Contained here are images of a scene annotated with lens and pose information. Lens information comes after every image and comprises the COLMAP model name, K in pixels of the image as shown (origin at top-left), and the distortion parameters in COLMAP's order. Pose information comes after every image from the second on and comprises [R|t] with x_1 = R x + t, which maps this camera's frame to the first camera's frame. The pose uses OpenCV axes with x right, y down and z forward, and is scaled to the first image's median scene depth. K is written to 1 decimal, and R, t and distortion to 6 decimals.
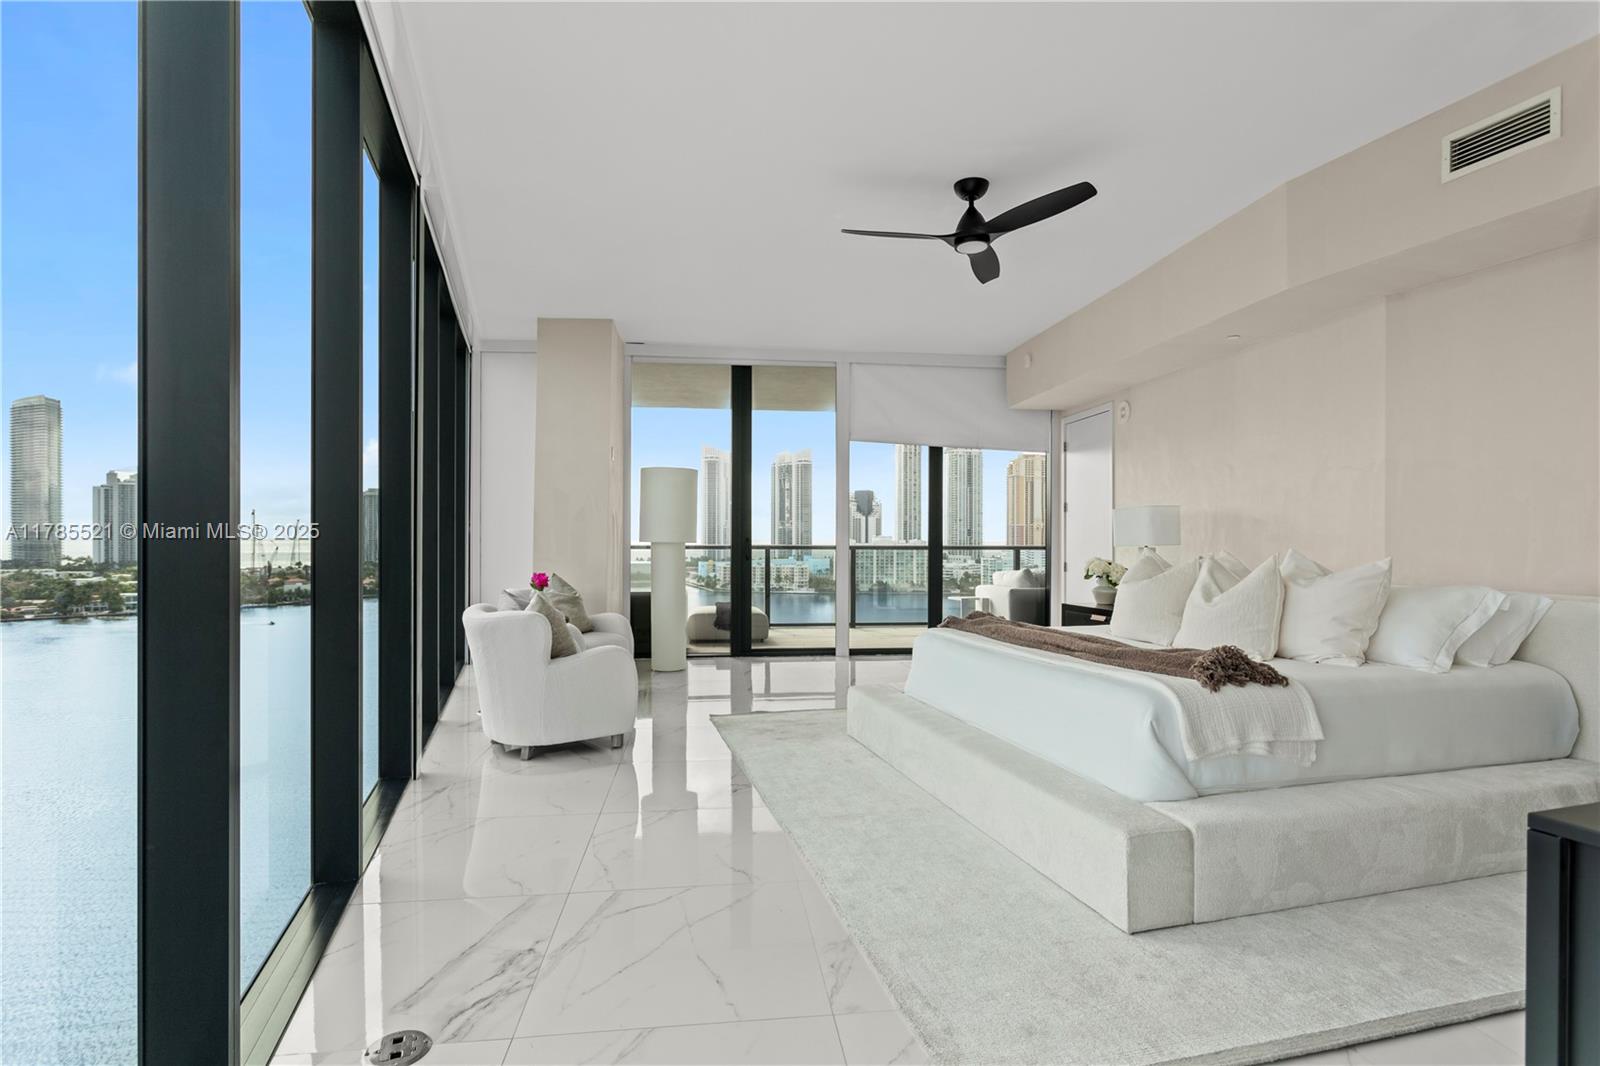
lens RADIAL K [[790.4, 0, 798.8], [0, 790.4, 536.7], [0, 0, 1]] dist [-0.007850, 0.004516]
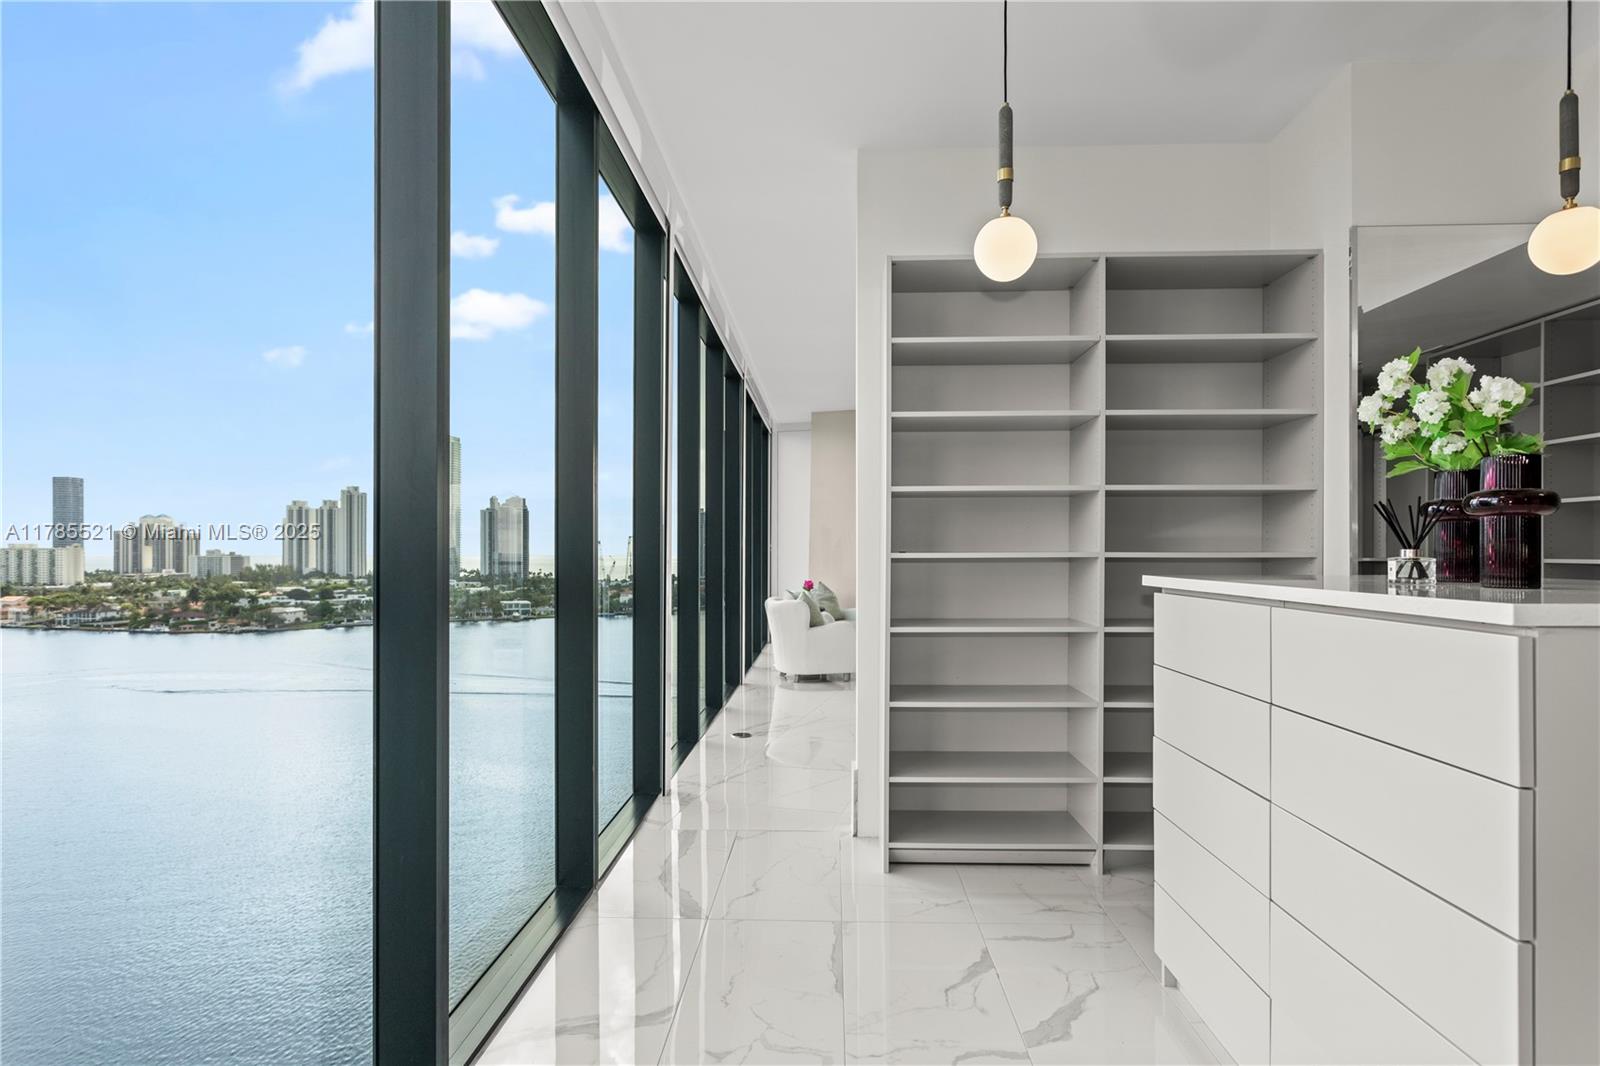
lens RADIAL K [[842.6, 0, 801.5], [0, 842.6, 541.9], [0, 0, 1]] dist [-0.003207, 0.003237]
pose [[0.934177, -0.005730, -0.356764, 0.282538], [0.001515, 0.999926, -0.012094, -0.013191], [0.356807, 0.010758, 0.934116, -0.640320]]
